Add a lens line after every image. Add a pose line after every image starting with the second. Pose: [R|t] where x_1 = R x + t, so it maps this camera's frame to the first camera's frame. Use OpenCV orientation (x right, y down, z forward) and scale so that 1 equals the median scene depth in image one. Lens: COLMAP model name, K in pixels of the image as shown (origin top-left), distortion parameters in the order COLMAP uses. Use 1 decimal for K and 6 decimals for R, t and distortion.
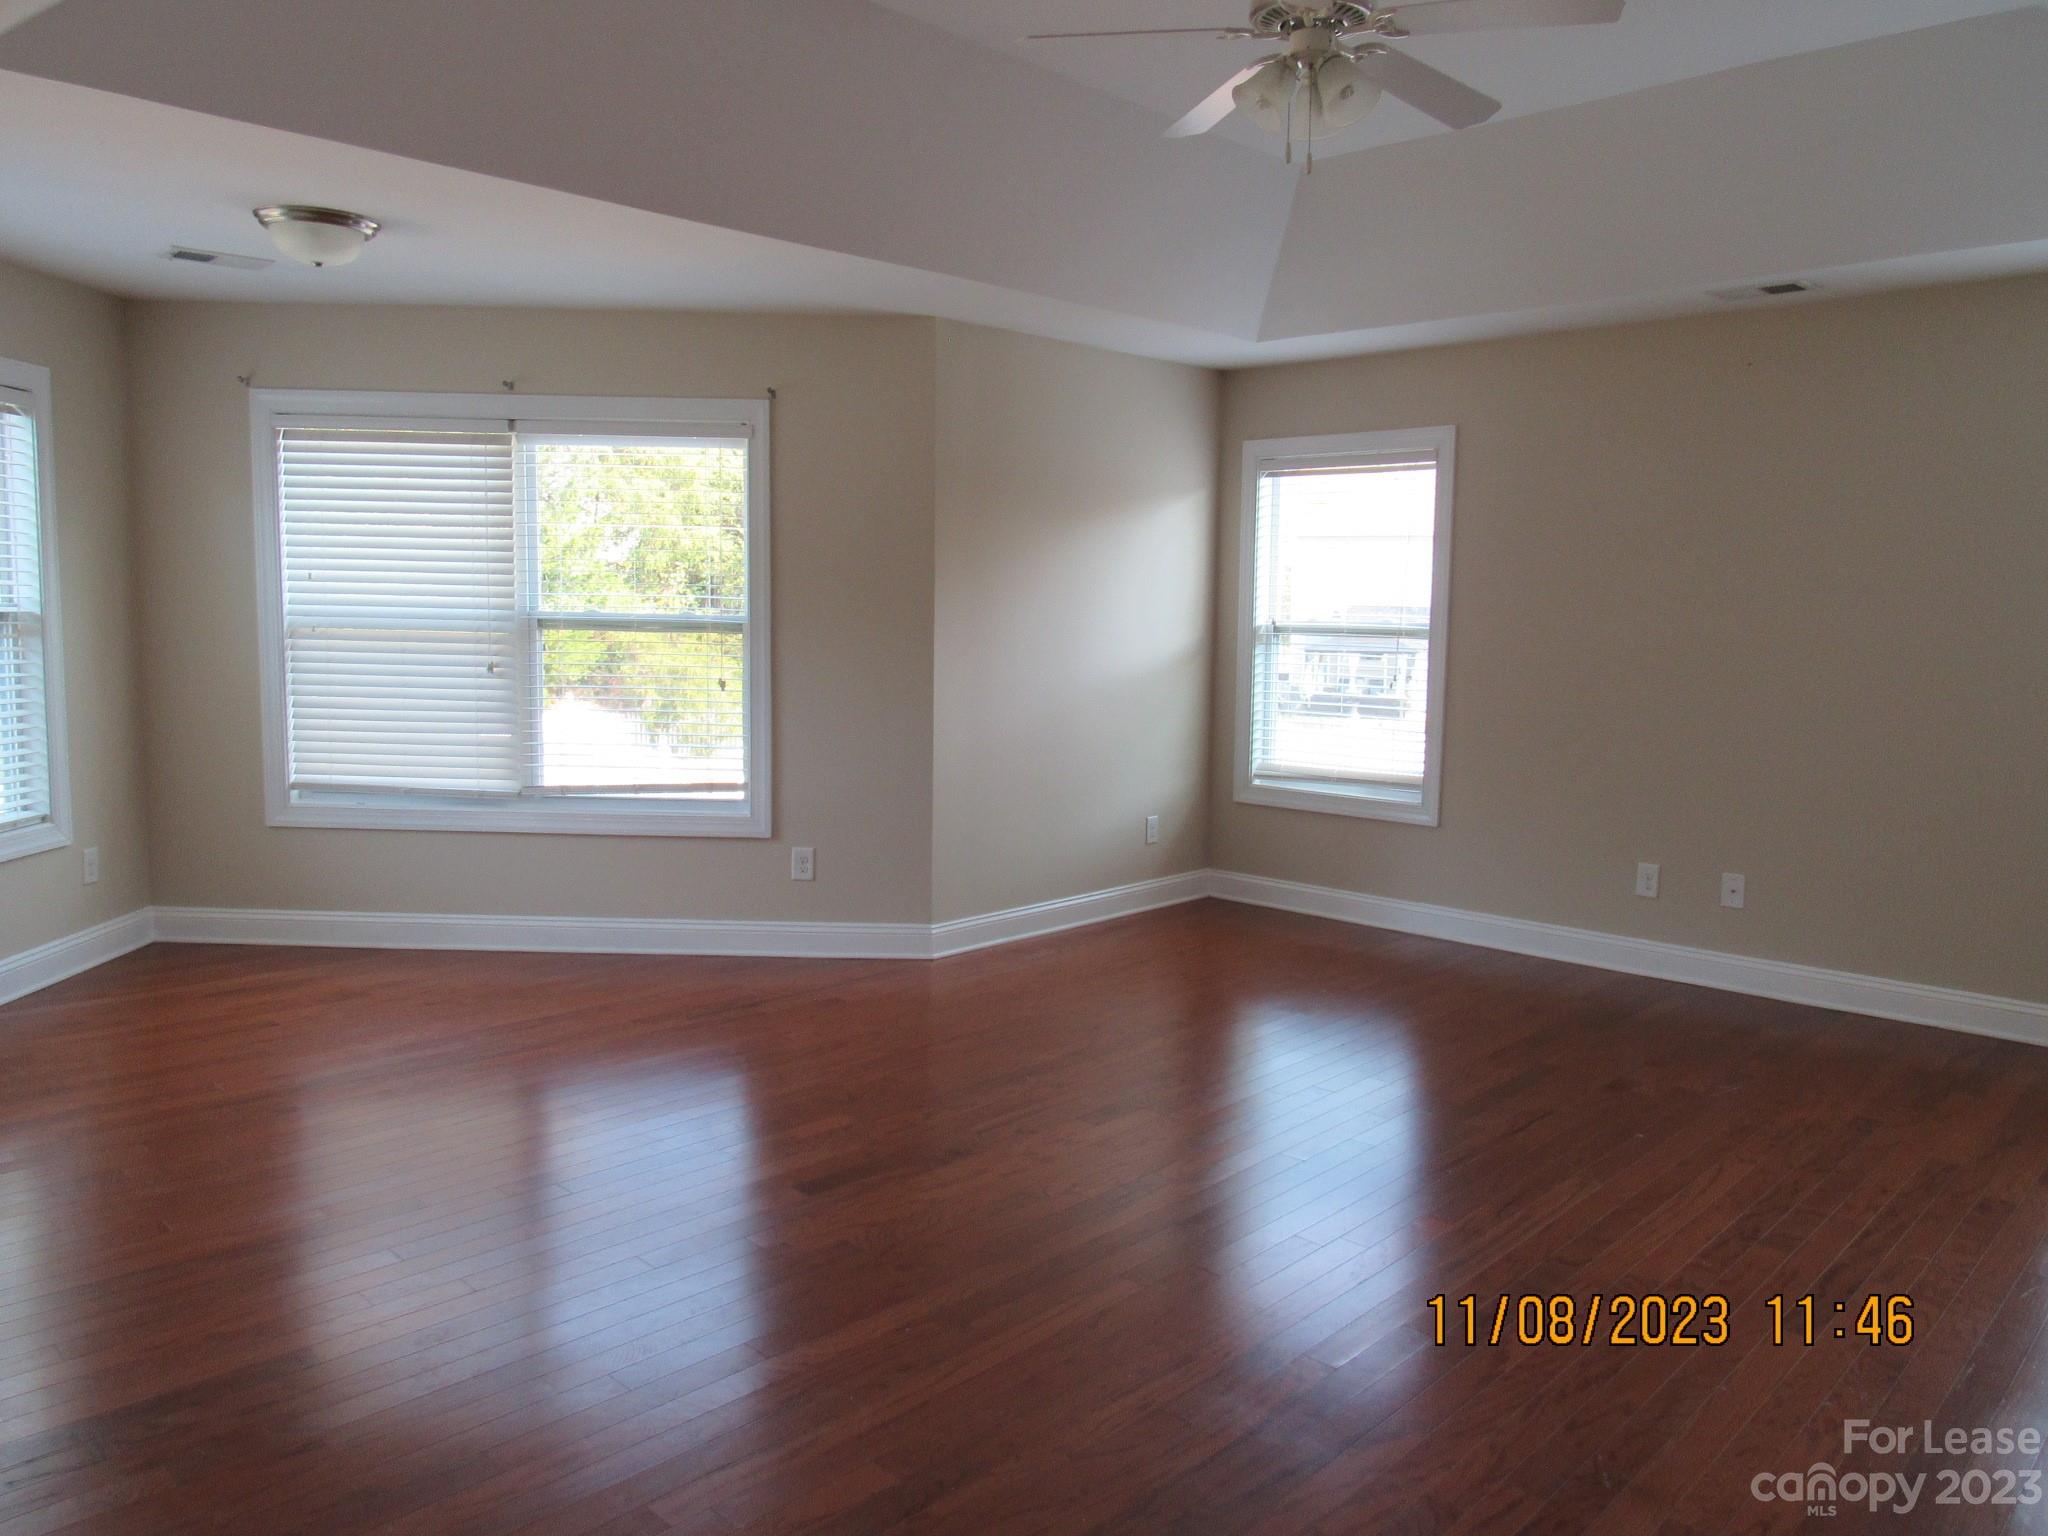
lens RADIAL K [[1489.4, 0, 1024.0], [0, 1489.4, 768.0], [0, 0, 1]] dist [-0.004160, 0.001106]
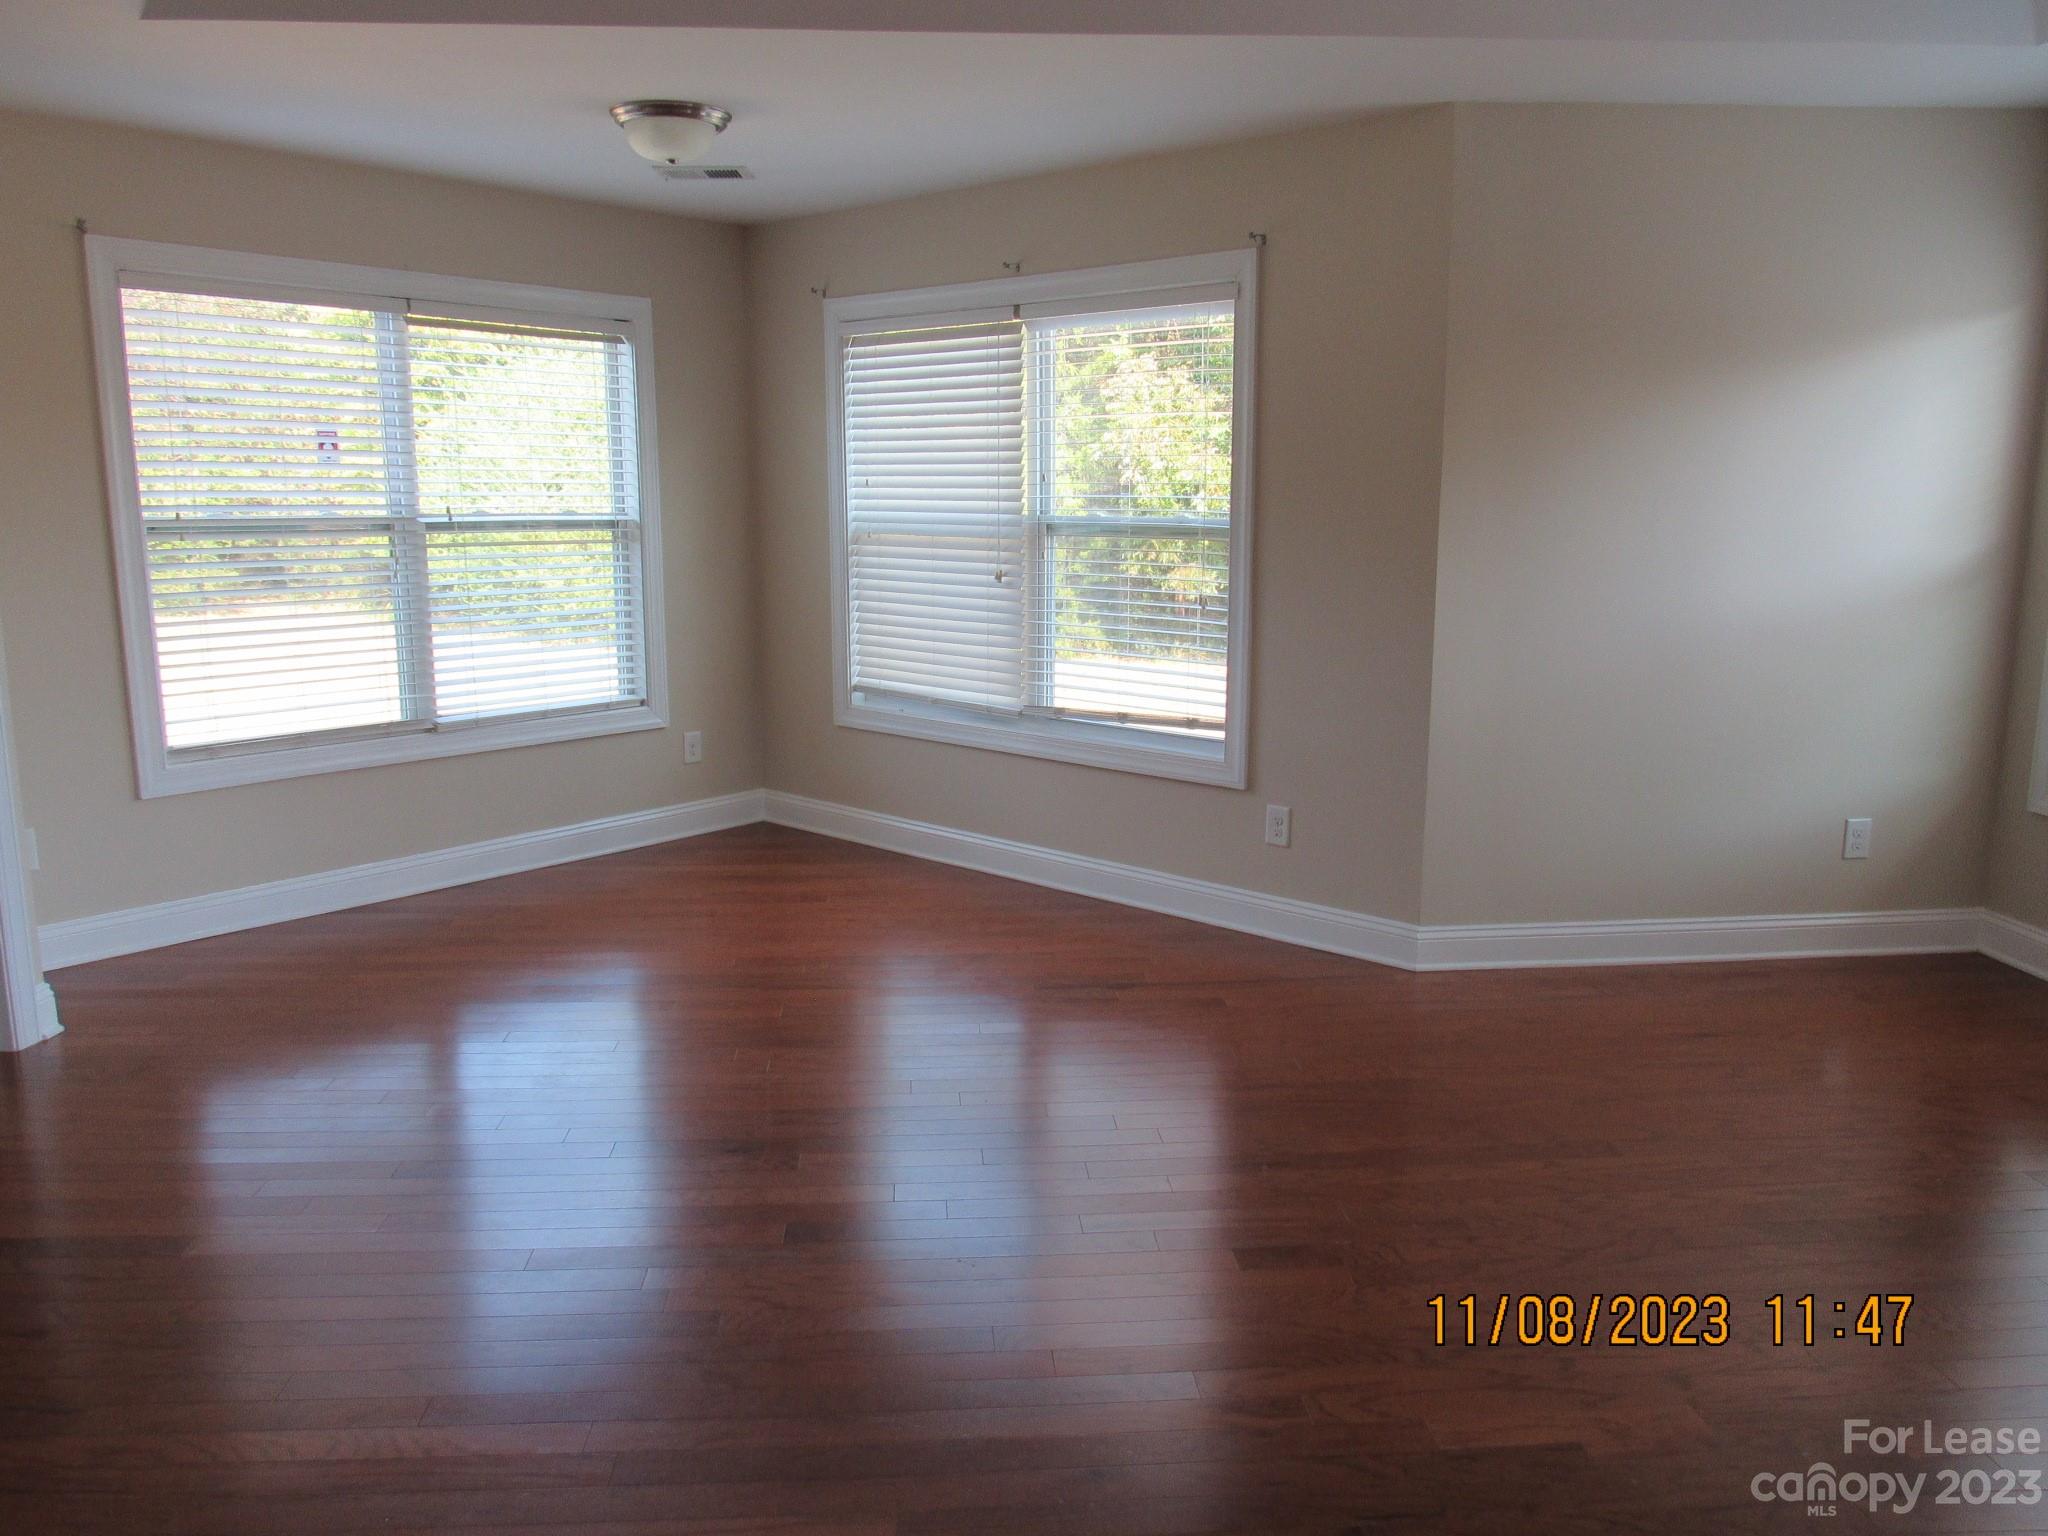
lens RADIAL K [[1489.4, 0, 1024.0], [0, 1489.4, 768.0], [0, 0, 1]] dist [-0.004160, 0.001106]
pose [[0.753923, 0.101776, -0.649032, 0.275858], [-0.062146, 0.994546, 0.083767, -0.026895], [0.654017, -0.022820, 0.756135, 0.296287]]
